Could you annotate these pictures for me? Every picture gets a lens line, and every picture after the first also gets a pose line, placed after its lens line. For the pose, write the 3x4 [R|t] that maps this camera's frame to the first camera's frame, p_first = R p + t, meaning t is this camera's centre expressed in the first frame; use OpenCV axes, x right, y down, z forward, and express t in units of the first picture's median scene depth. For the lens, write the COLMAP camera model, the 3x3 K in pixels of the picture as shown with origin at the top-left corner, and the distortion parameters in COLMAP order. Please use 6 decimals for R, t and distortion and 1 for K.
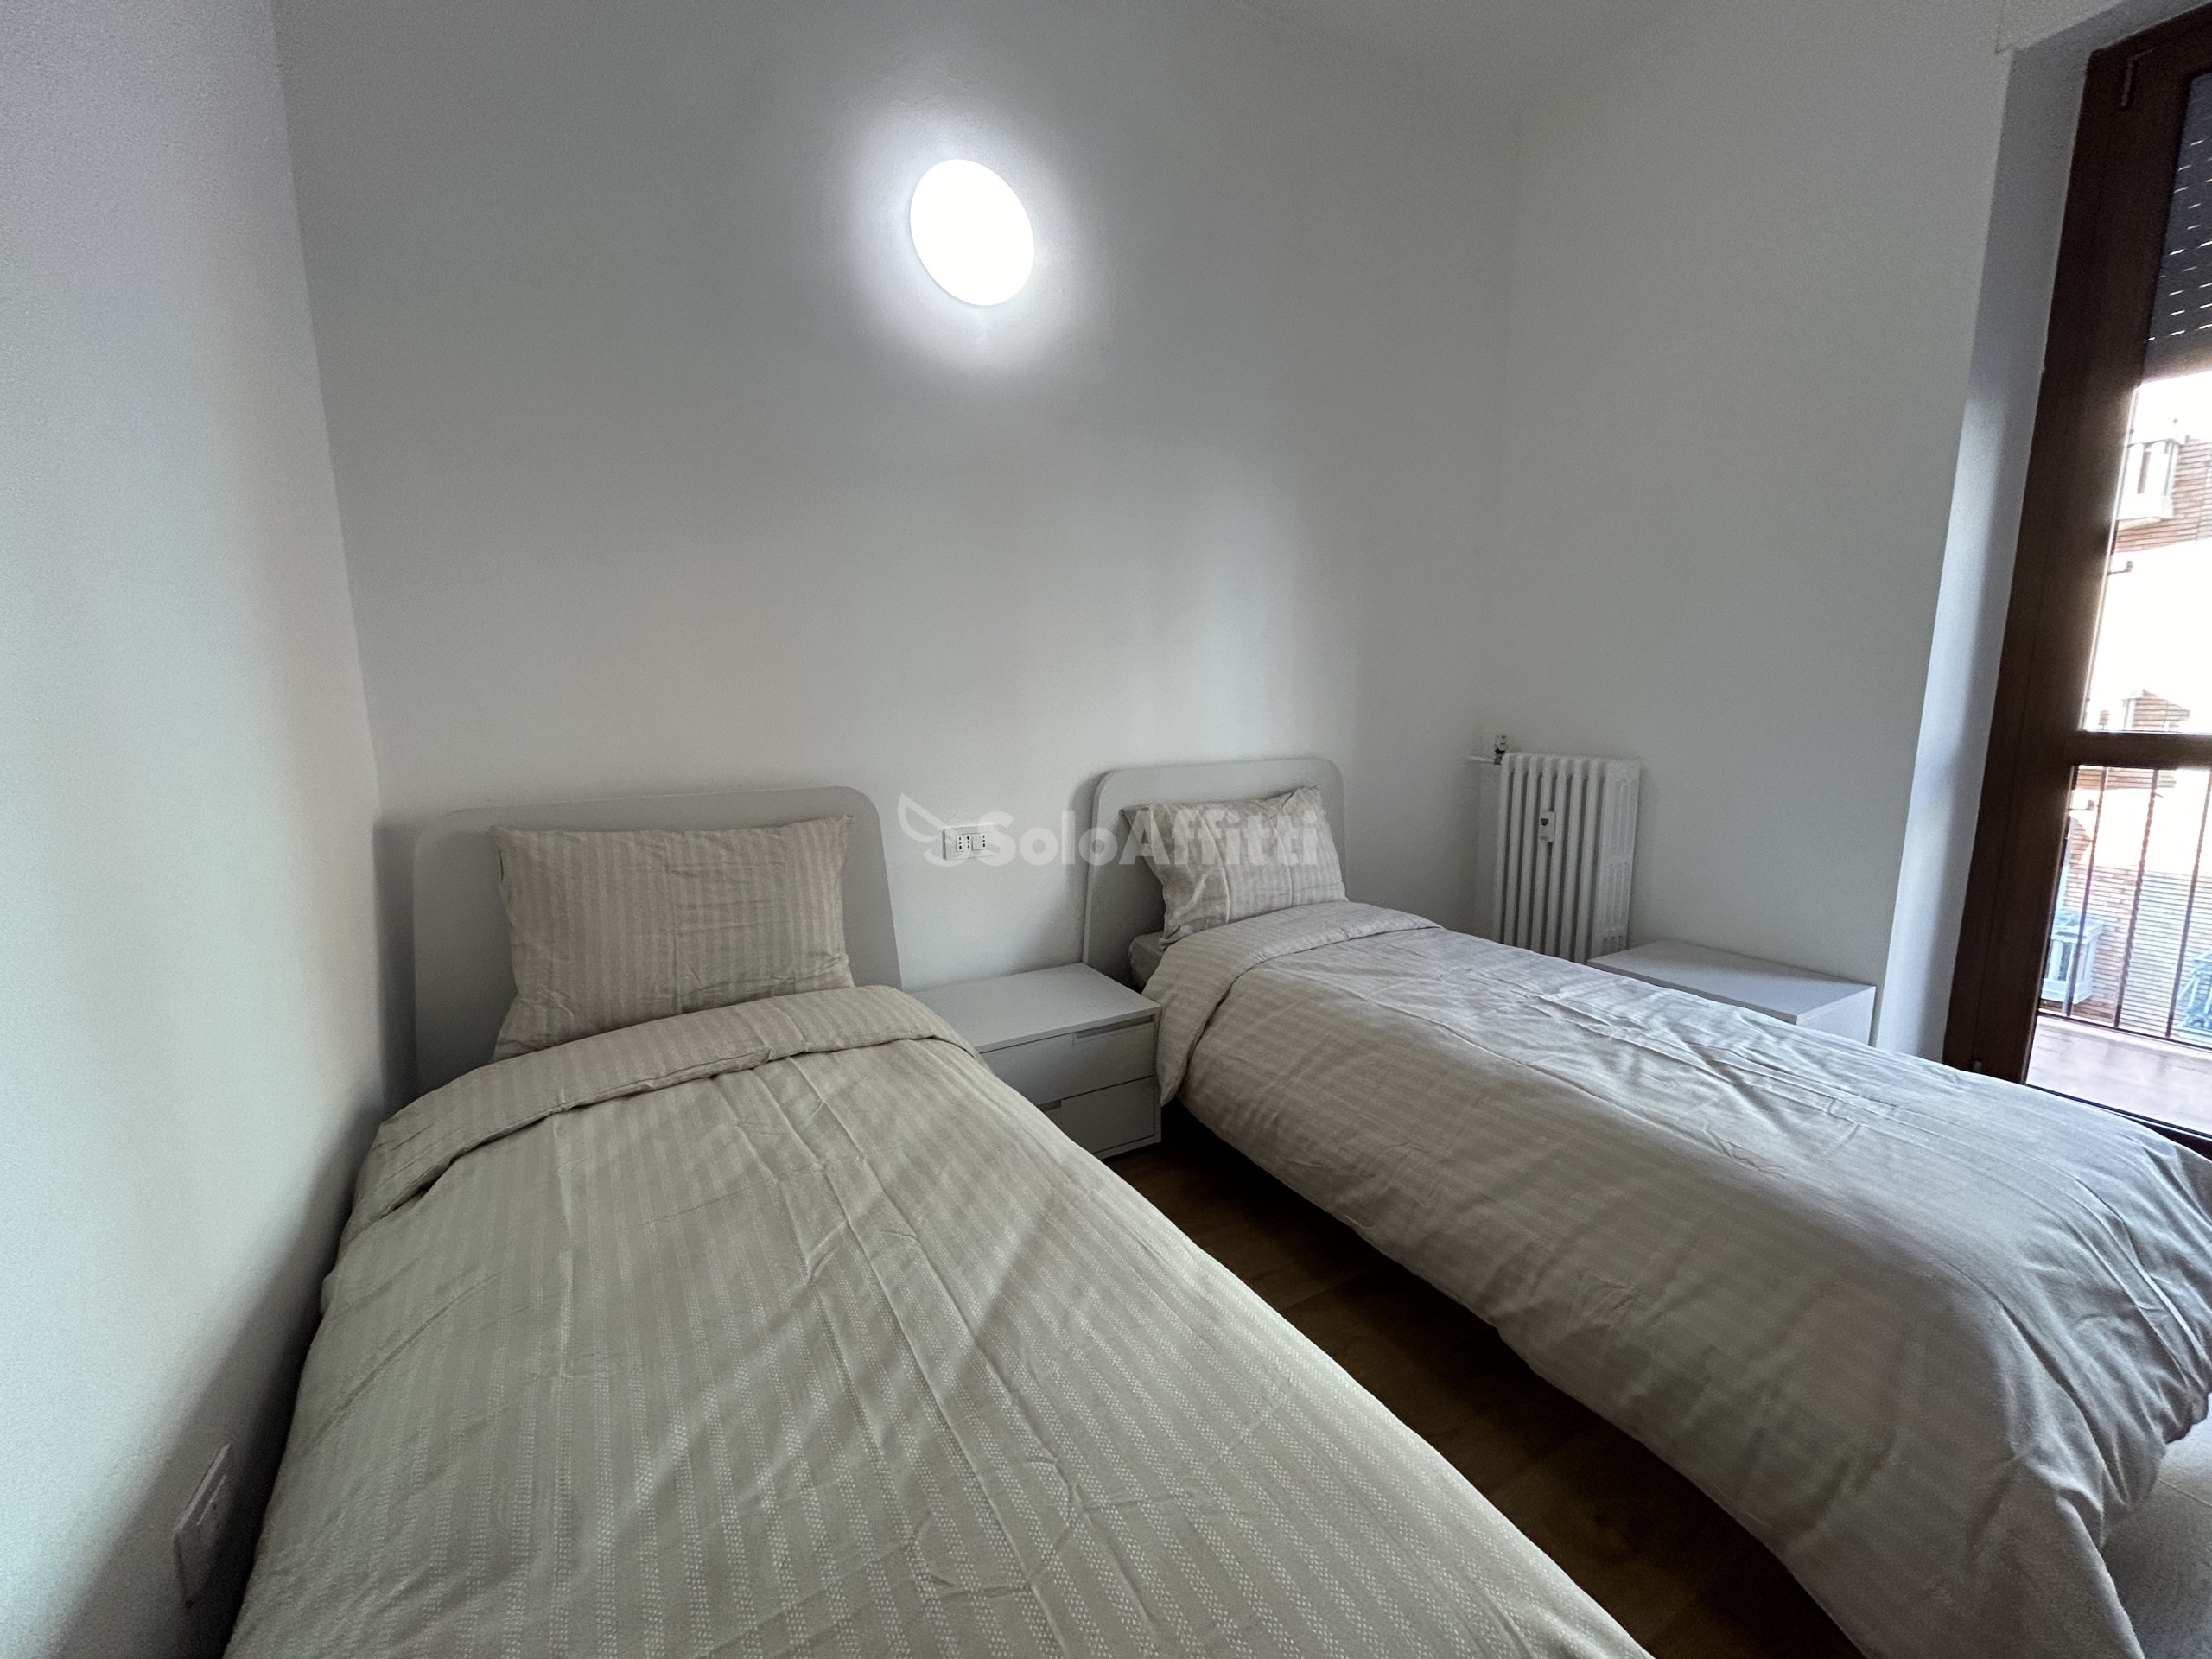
lens RADIAL K [[886.8, 0, 1108.8], [0, 886.8, 832.8], [0, 0, 1]] dist [-0.003846, 0.000727]
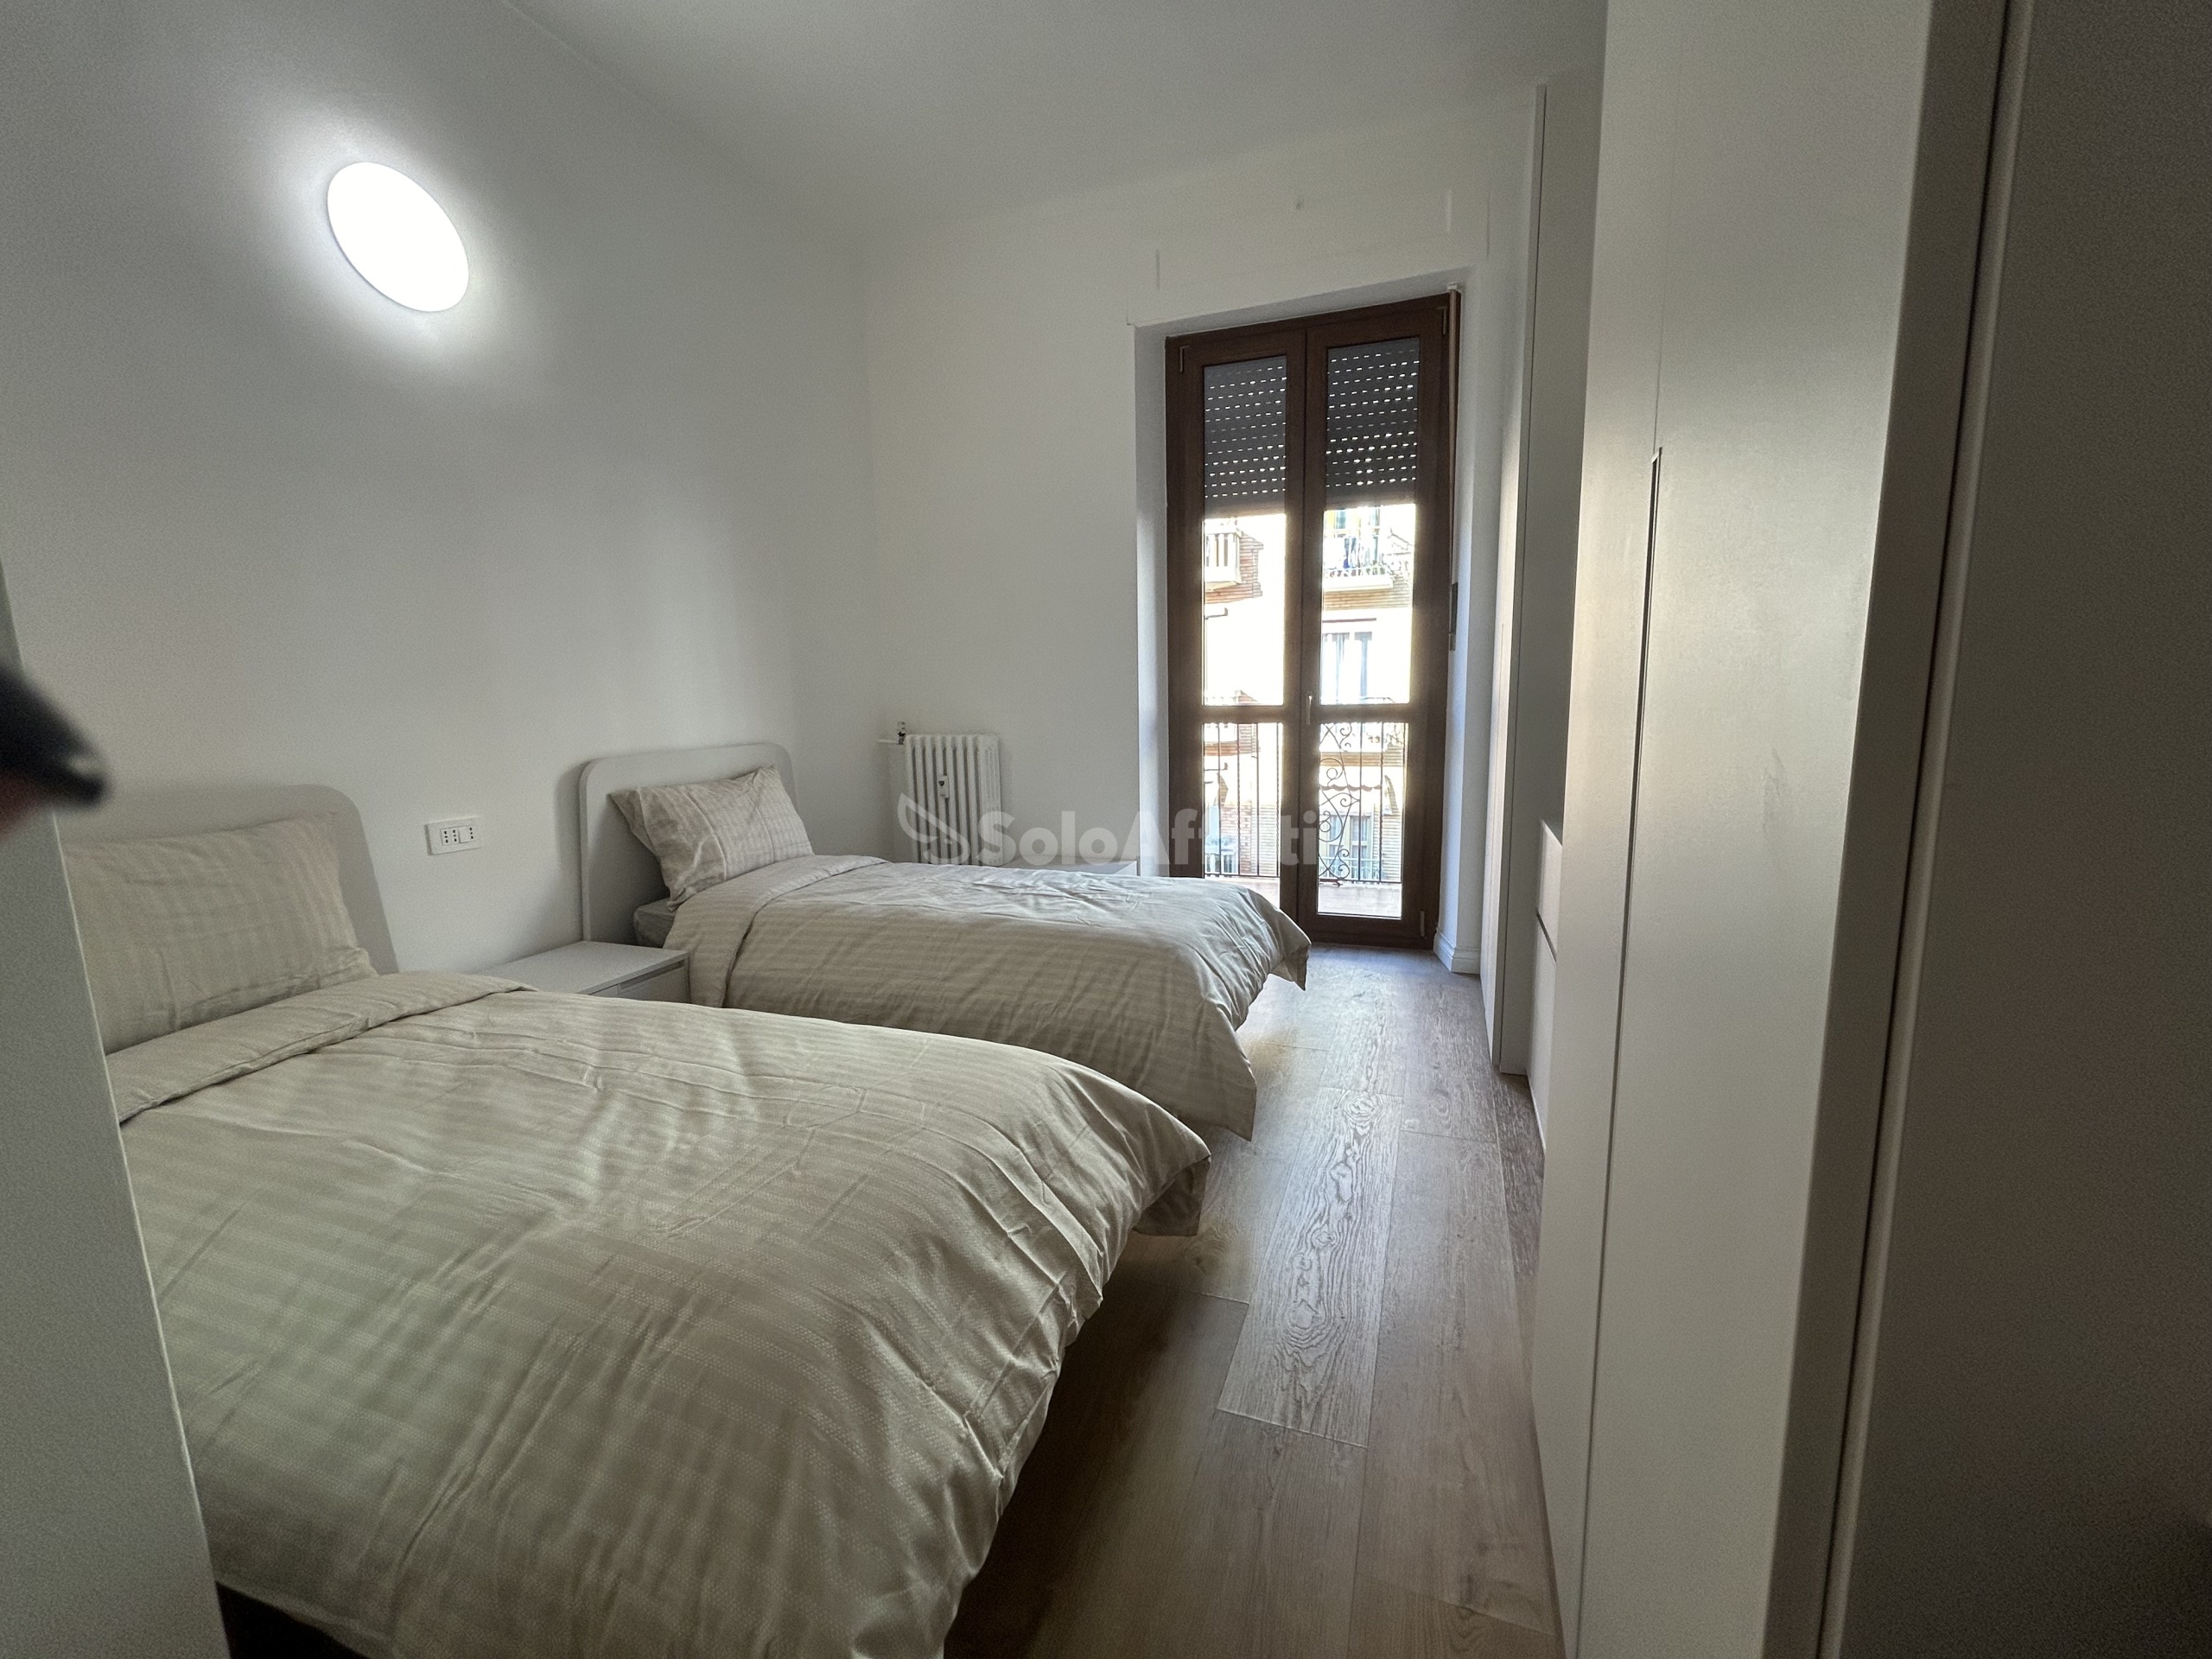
lens RADIAL K [[886.8, 0, 1114.3], [0, 886.8, 830.6], [0, 0, 1]] dist [-0.003846, 0.000727]
pose [[0.757648, -0.107207, 0.643798, -0.335092], [0.114467, 0.992954, 0.030640, 0.085012], [-0.642547, 0.050479, 0.764582, -0.361623]]
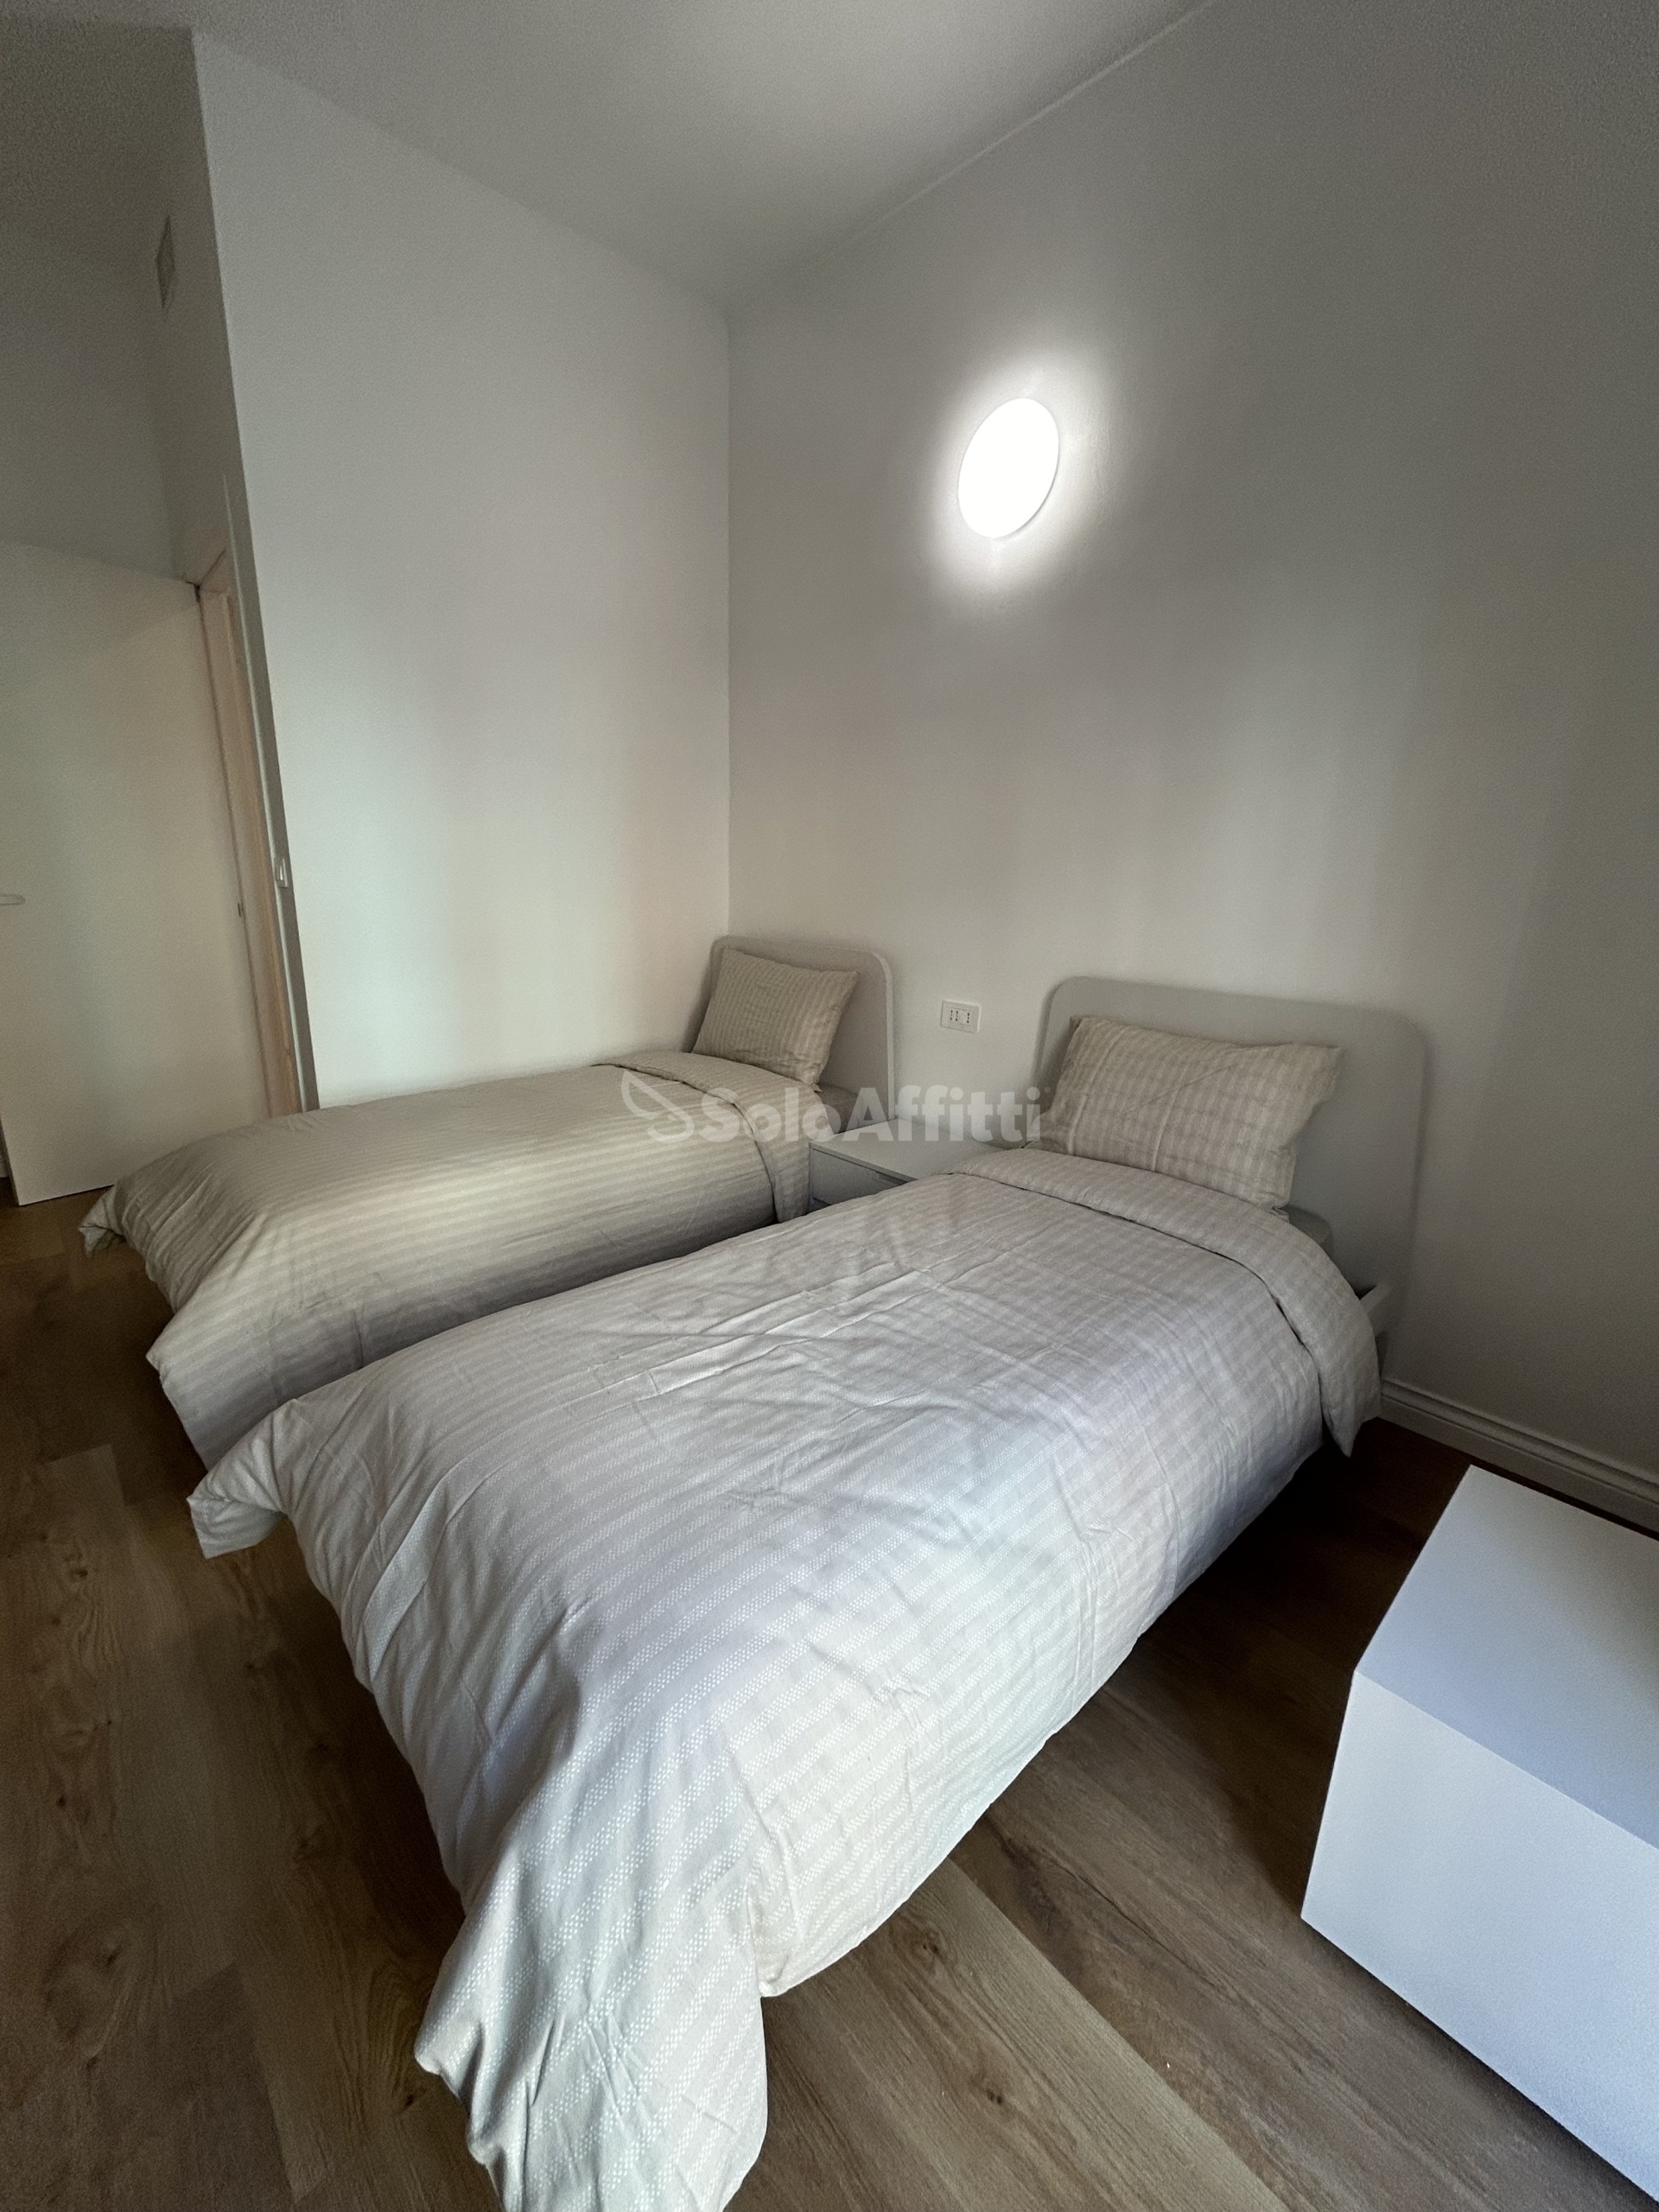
lens RADIAL K [[886.8, 0, 824.6], [0, 886.8, 1112.1], [0, 0, 1]] dist [-0.003846, 0.000727]
pose [[0.233176, 0.269904, -0.934227, 1.340087], [-0.181909, 0.955857, 0.230750, -0.153900], [0.955269, 0.116139, 0.271981, 0.738200]]
